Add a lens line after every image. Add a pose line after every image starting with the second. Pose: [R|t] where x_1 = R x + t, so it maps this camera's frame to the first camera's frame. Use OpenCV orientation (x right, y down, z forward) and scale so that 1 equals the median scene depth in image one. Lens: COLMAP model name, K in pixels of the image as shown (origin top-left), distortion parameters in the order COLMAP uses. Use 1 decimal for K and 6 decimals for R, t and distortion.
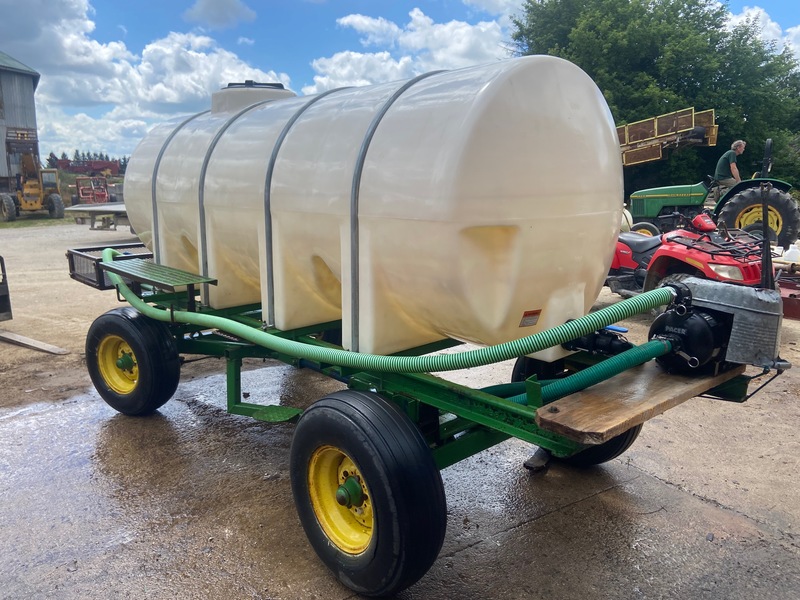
lens RADIAL K [[595.3, 0, 396.4], [0, 595.3, 298.6], [0, 0, 1]] dist [0.118884, -0.149071]
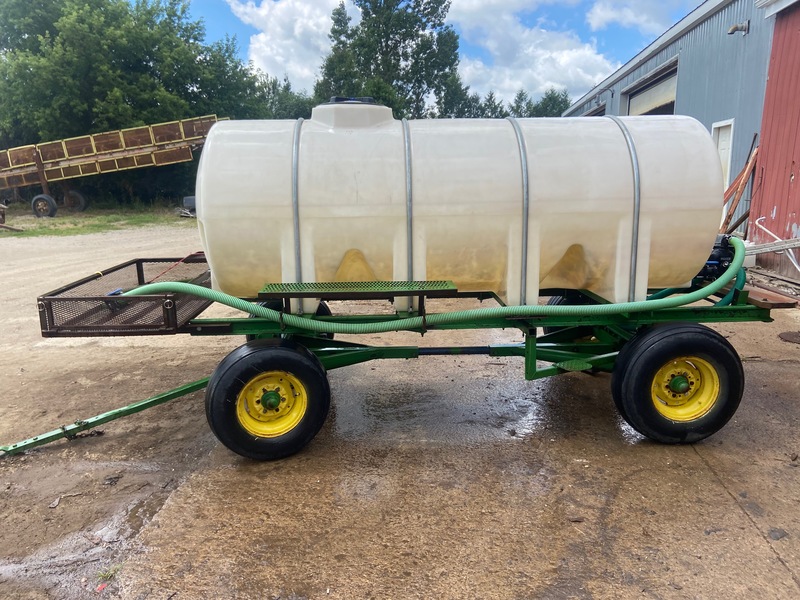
lens RADIAL K [[595.3, 0, 396.4], [0, 595.3, 298.6], [0, 0, 1]] dist [0.118884, -0.149071]
pose [[0.637622, -0.162729, 0.752966, -0.171819], [0.160490, 0.984048, 0.076765, -0.014236], [-0.753446, 0.071896, 0.653567, 0.048592]]
